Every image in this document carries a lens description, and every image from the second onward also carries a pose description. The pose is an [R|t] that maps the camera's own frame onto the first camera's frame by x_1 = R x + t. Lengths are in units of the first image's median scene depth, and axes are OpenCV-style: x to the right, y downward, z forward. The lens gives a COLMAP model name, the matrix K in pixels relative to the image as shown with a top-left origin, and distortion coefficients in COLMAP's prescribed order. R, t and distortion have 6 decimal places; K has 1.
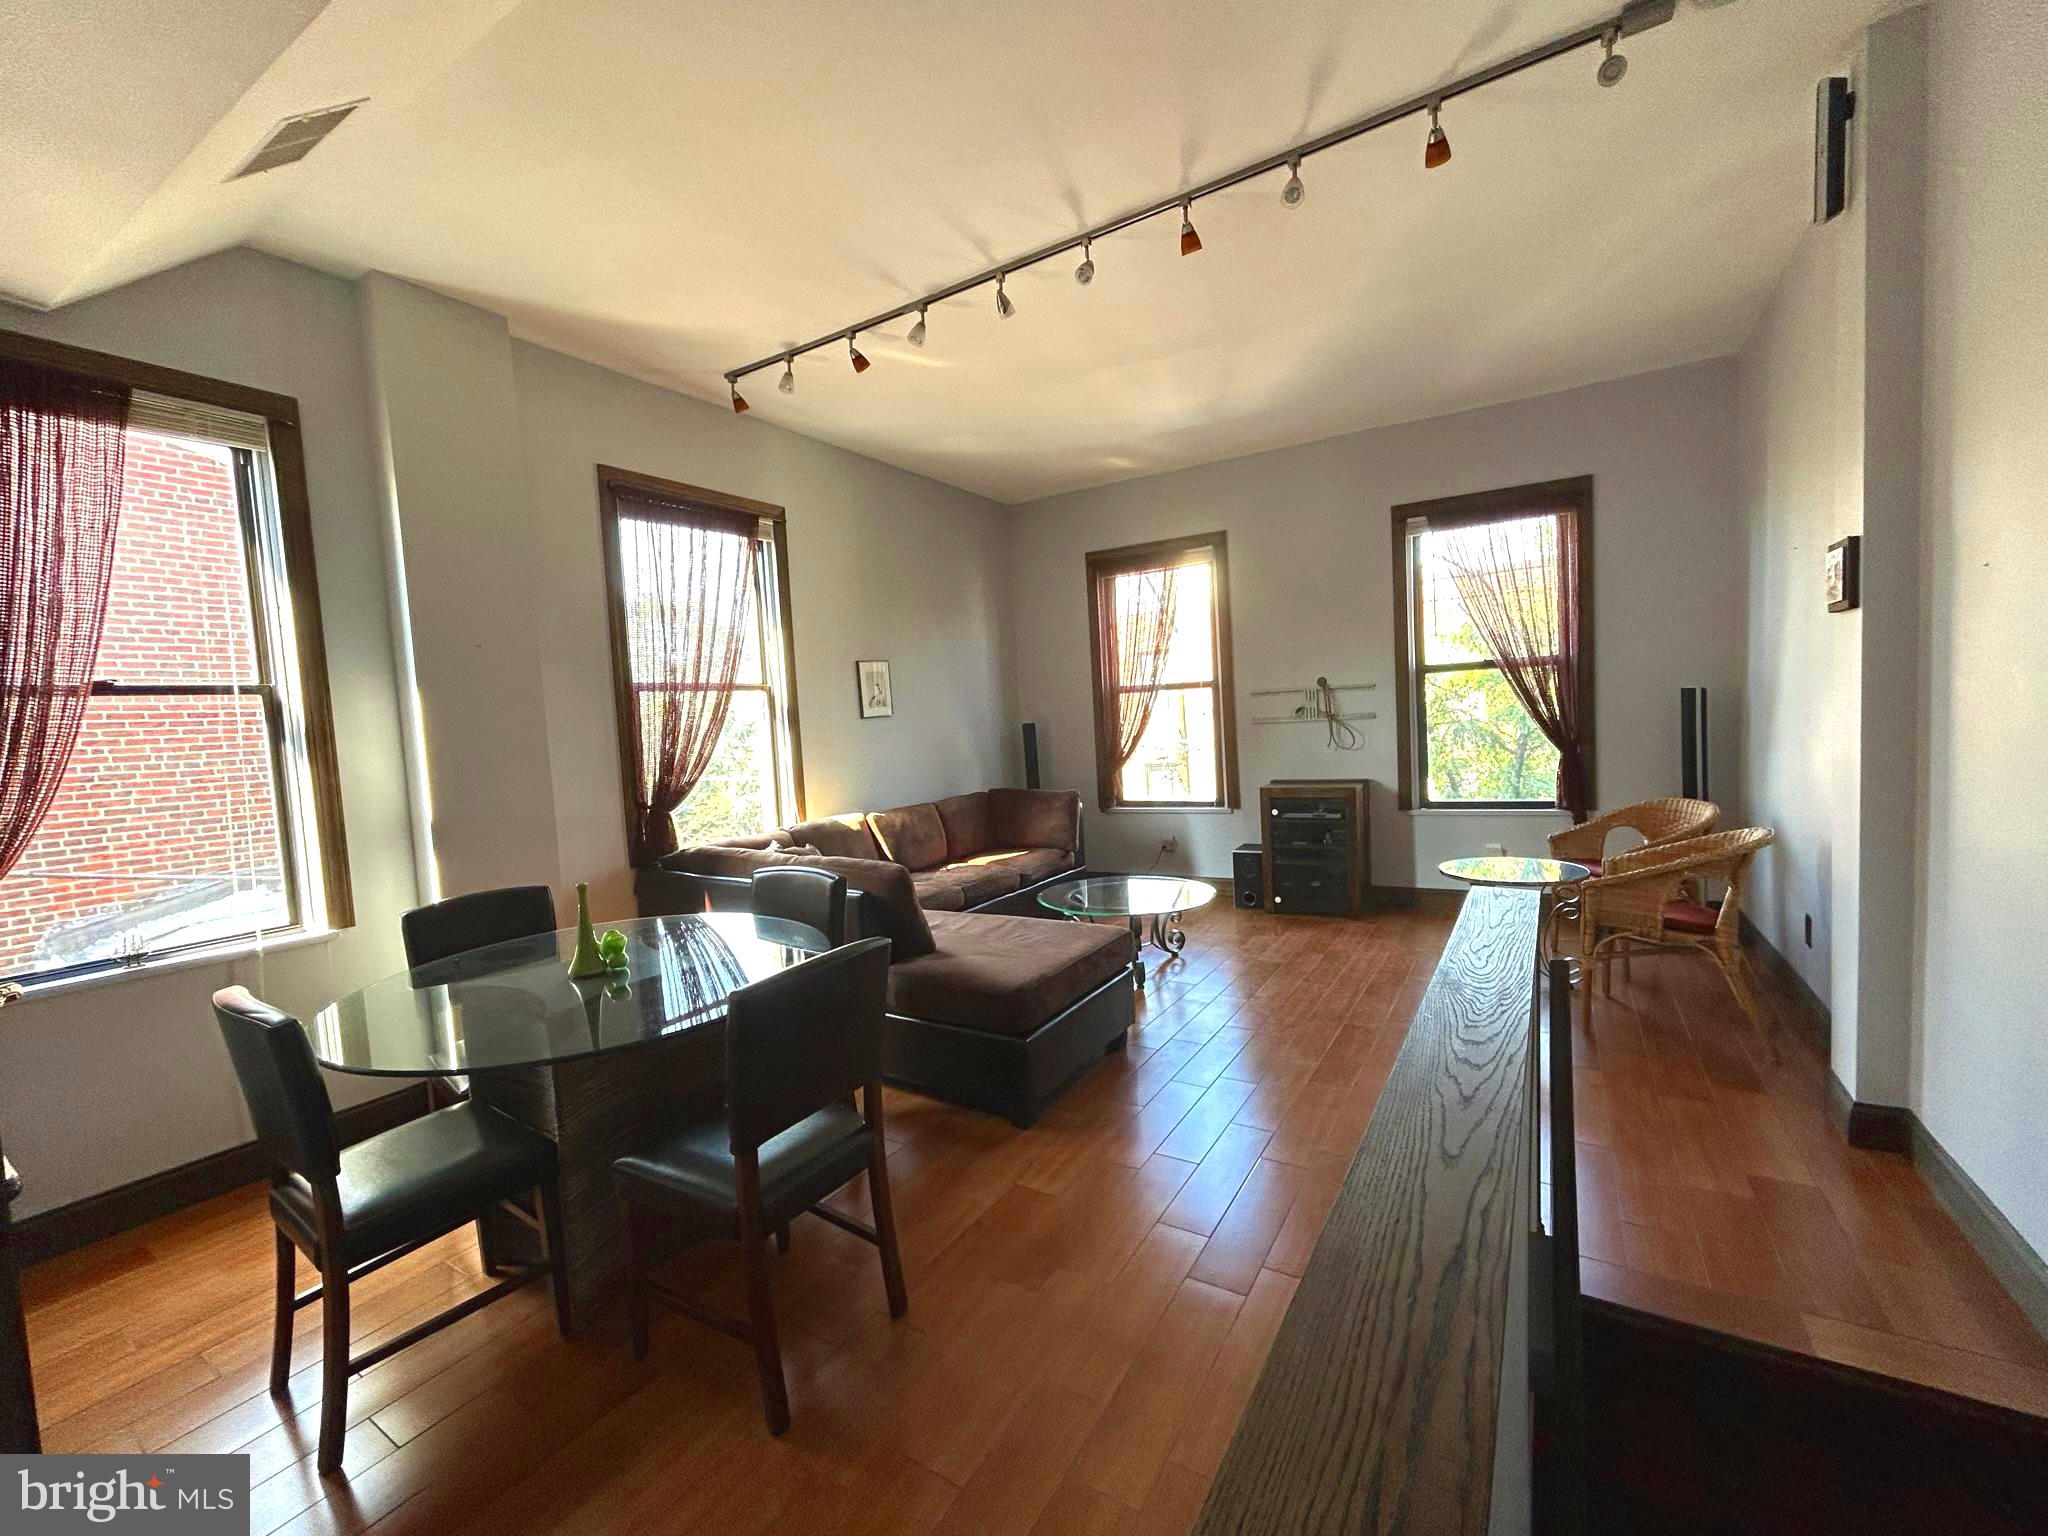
lens RADIAL K [[835.7, 0, 1026.9], [0, 835.7, 769.4], [0, 0, 1]] dist [0.001292, 0.000695]
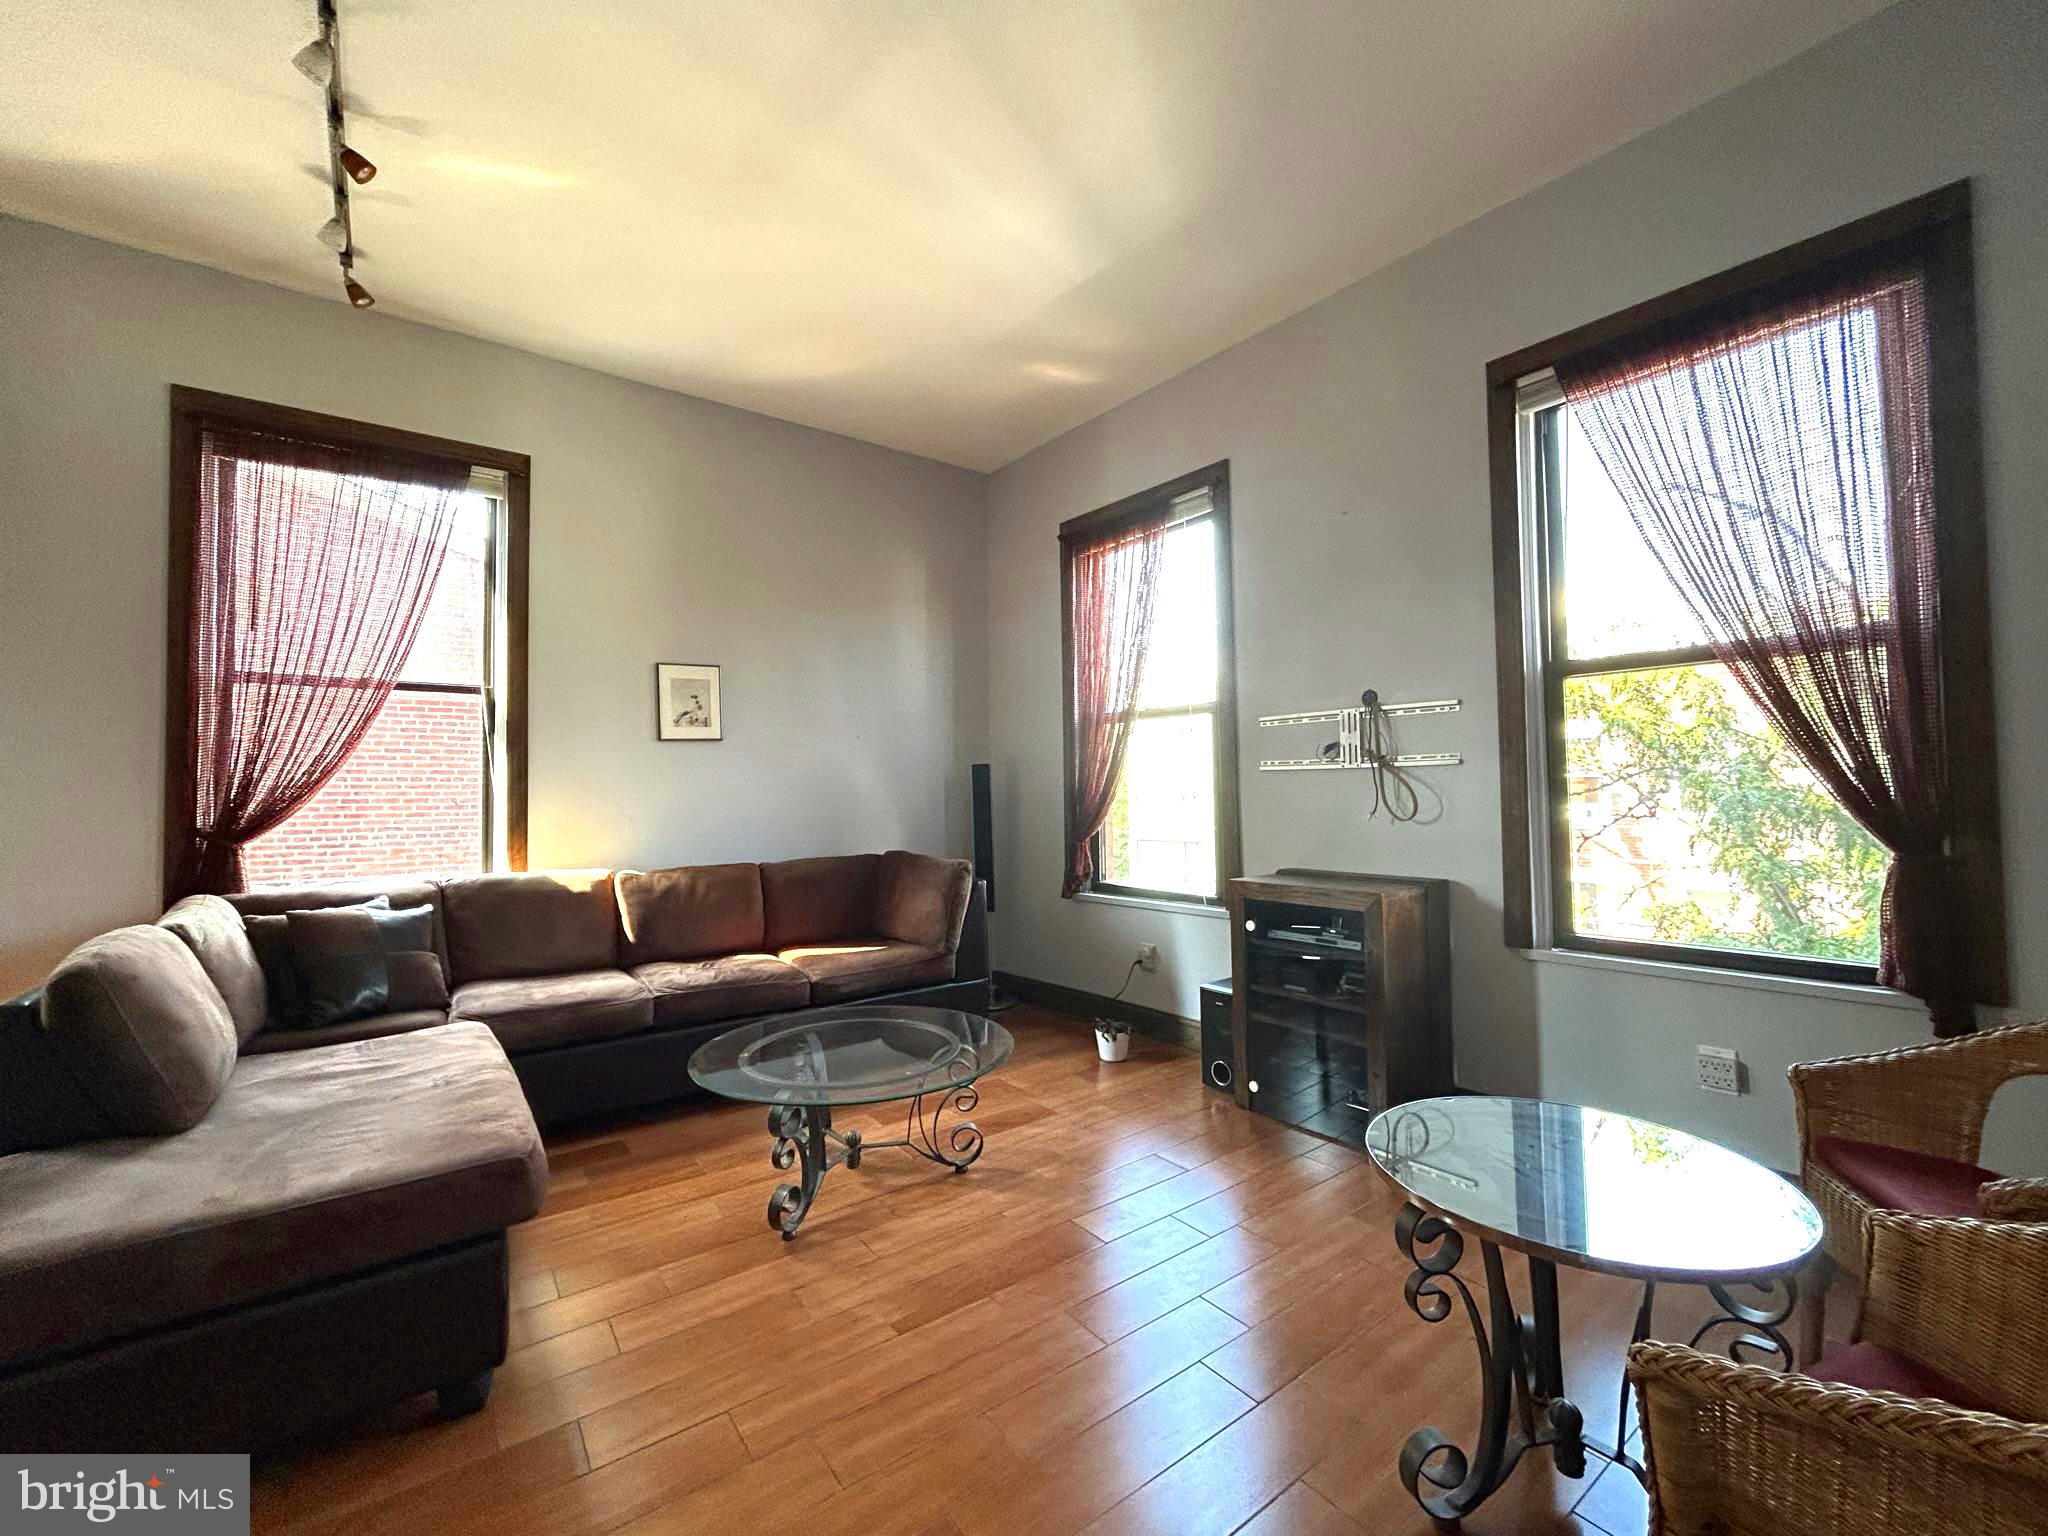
lens RADIAL K [[835.7, 0, 1023.3], [0, 835.7, 768.0], [0, 0, 1]] dist [0.001292, 0.000695]
pose [[0.930806, 0.033615, -0.363965, 0.397340], [-0.062174, 0.995812, -0.067033, -0.007983], [0.360187, 0.085024, 0.928998, 0.465094]]
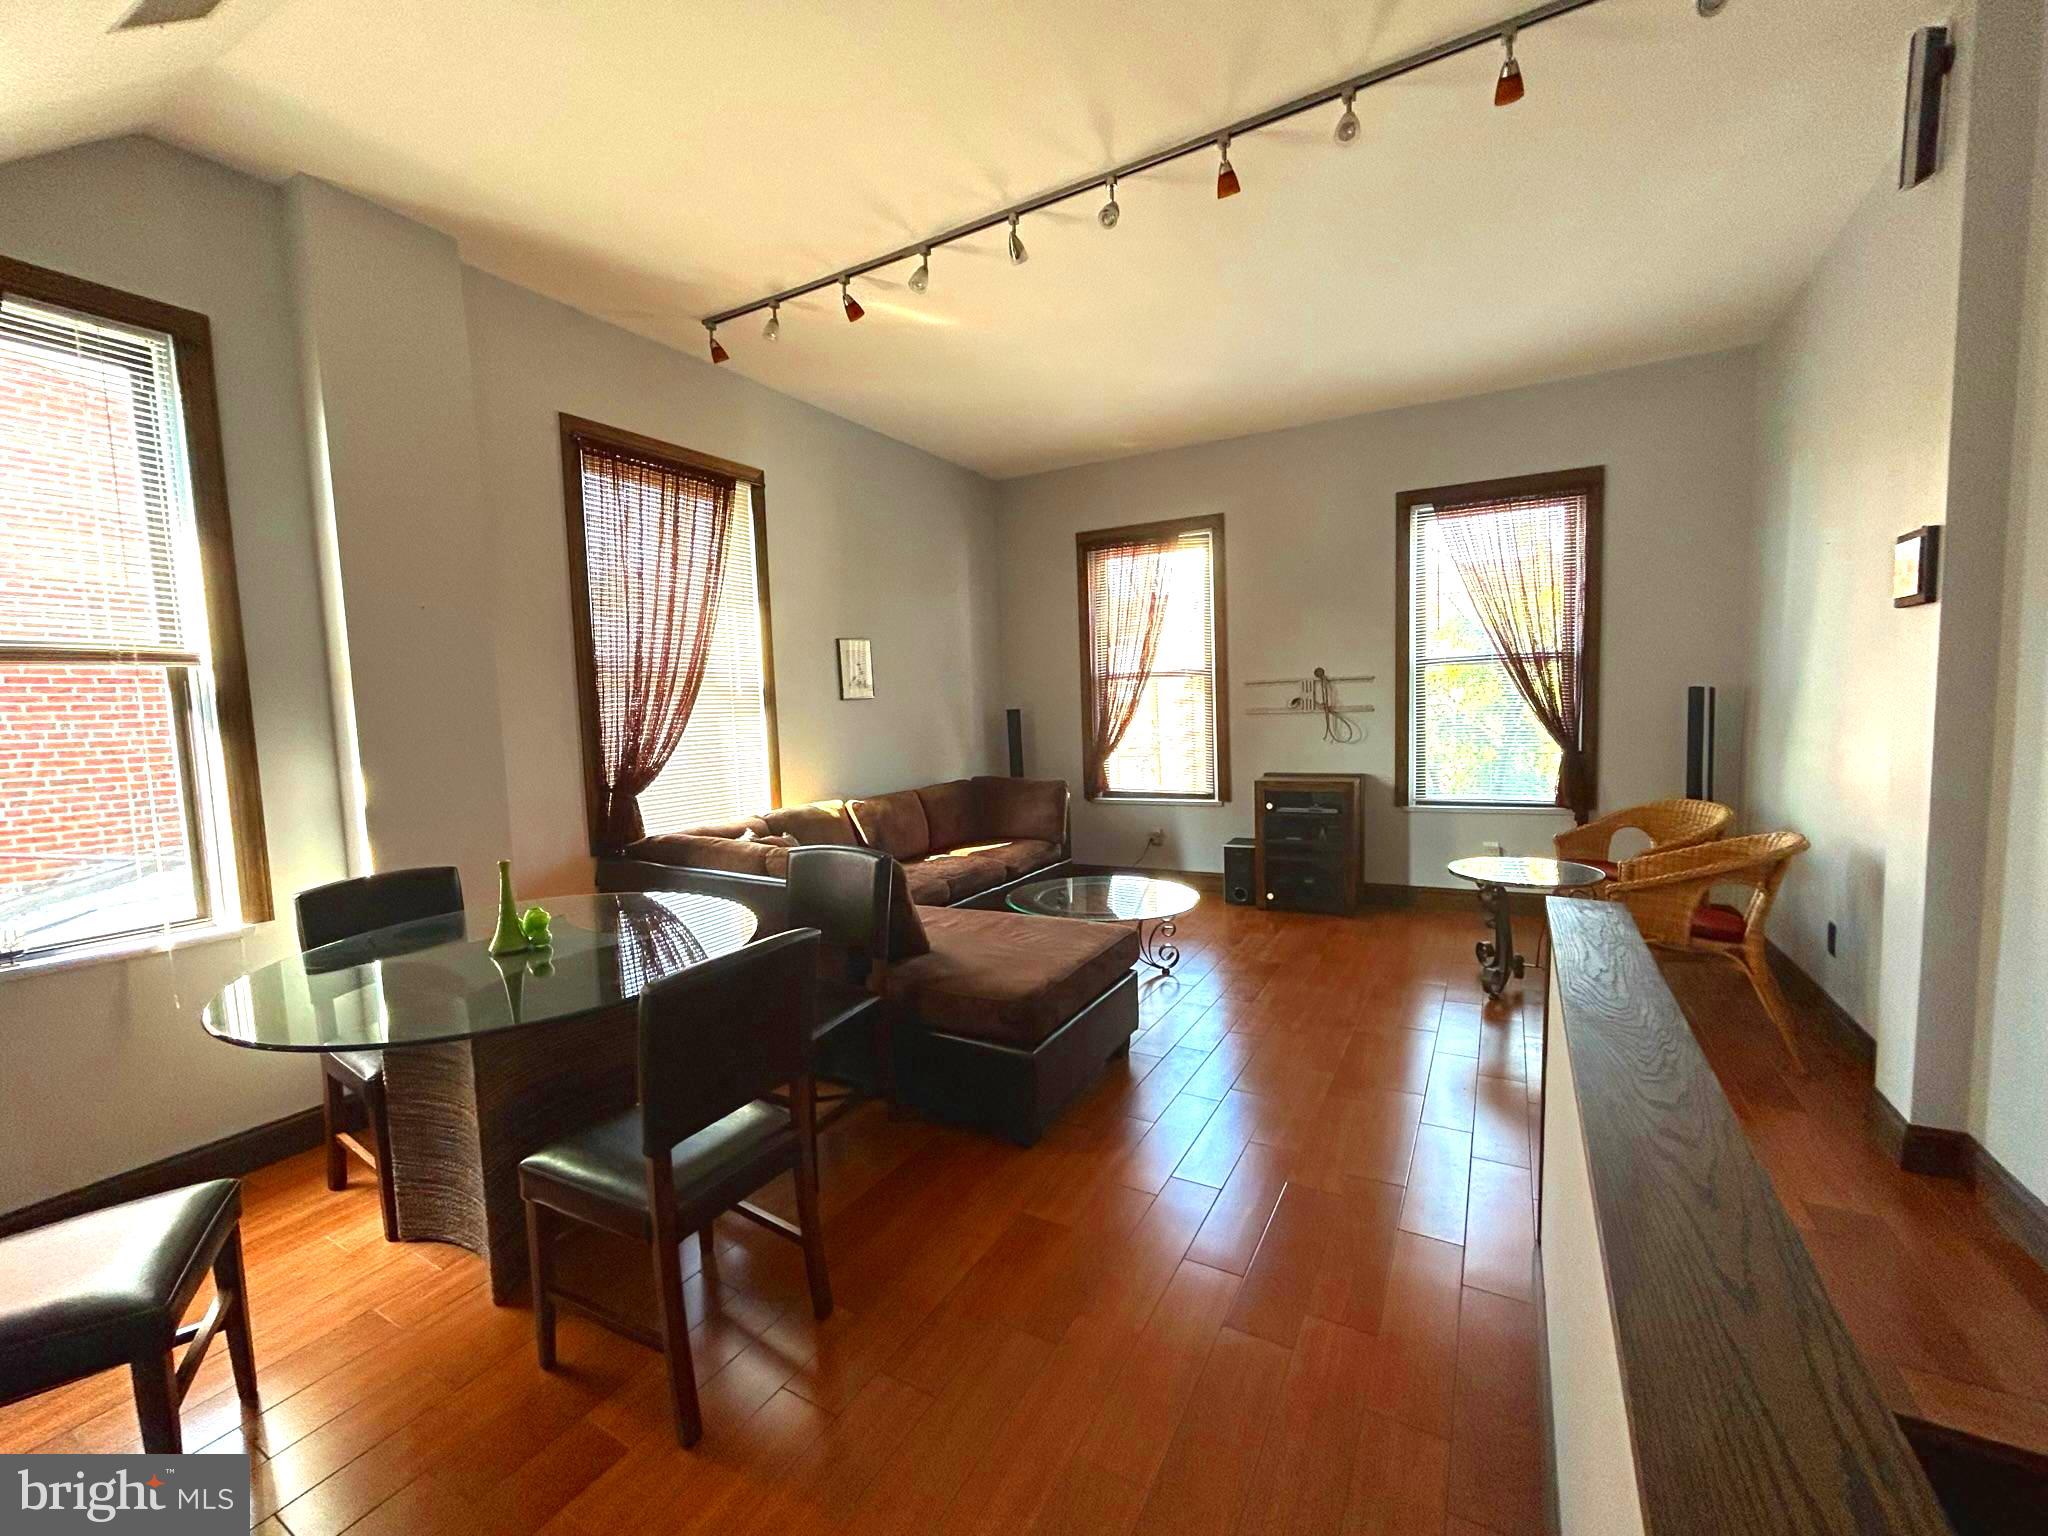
lens RADIAL K [[835.7, 0, 1027.0], [0, 835.7, 768.3], [0, 0, 1]] dist [0.001292, 0.000695]
pose [[0.998918, 0.018546, 0.042650, -0.029206], [-0.019119, 0.999732, 0.013072, 0.000050], [-0.042396, -0.013873, 0.999005, 0.050449]]
